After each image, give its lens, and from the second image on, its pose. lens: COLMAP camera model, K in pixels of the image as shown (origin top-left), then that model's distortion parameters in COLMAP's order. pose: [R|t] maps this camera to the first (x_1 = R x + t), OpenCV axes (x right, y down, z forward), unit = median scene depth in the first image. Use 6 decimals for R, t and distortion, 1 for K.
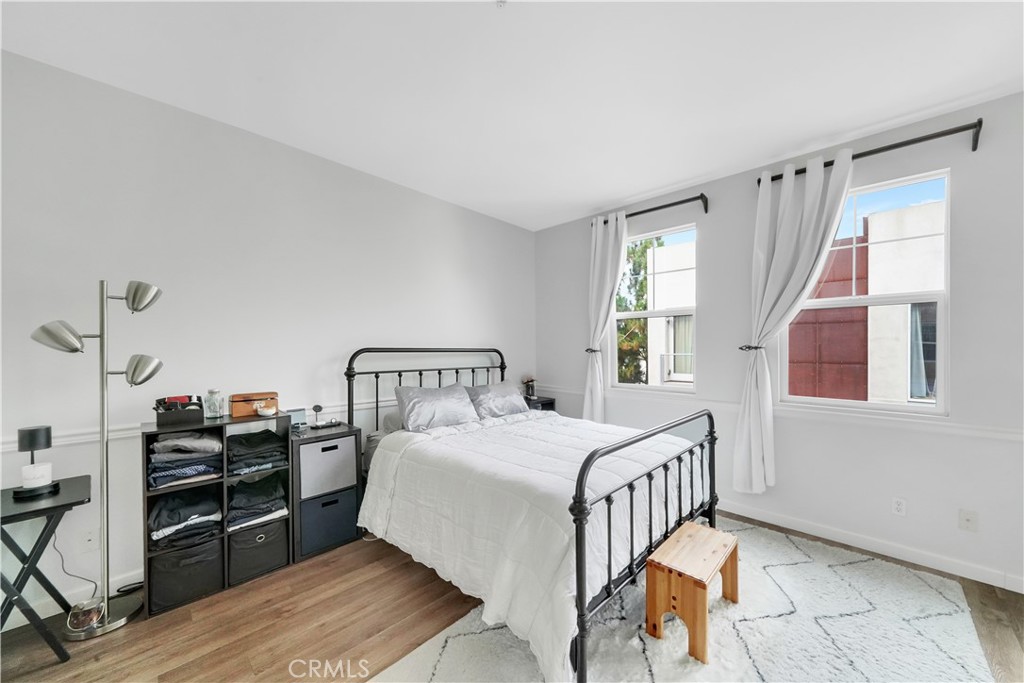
lens RADIAL K [[374.4, 0, 520.0], [0, 374.4, 339.3], [0, 0, 1]] dist [0.000978, -0.000637]
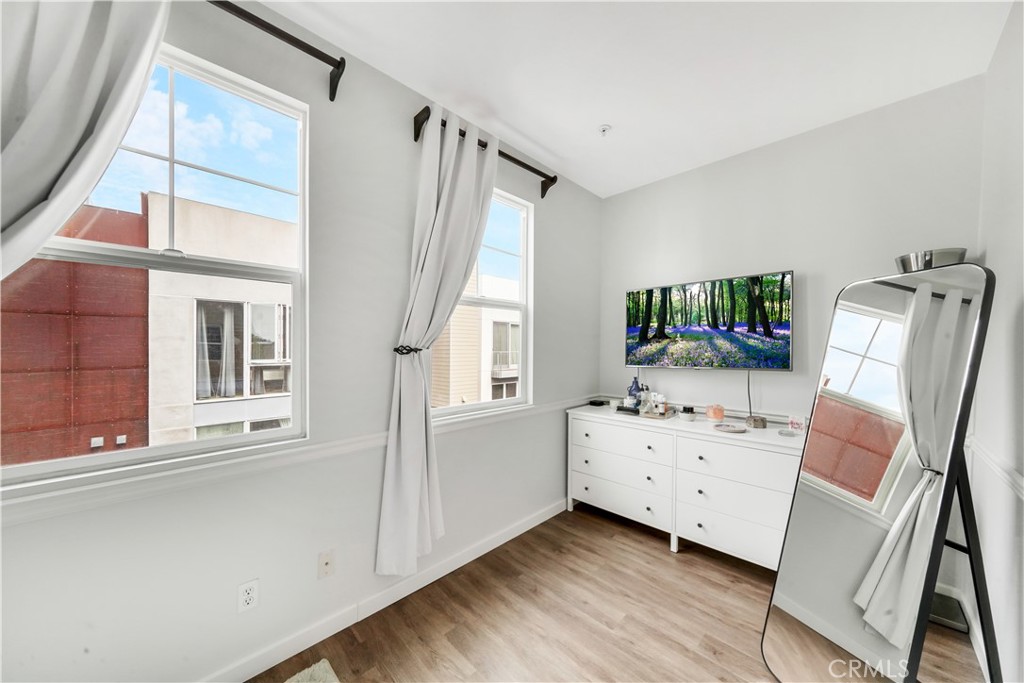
lens RADIAL K [[346.0, 0, 513.6], [0, 346.0, 351.7], [0, 0, 1]] dist [0.010332, 0.000027]
pose [[-0.002429, -0.013845, 0.999901, 0.239407], [-0.016446, 0.999769, 0.013803, 0.009771], [-0.999862, -0.016411, -0.002656, 0.315810]]
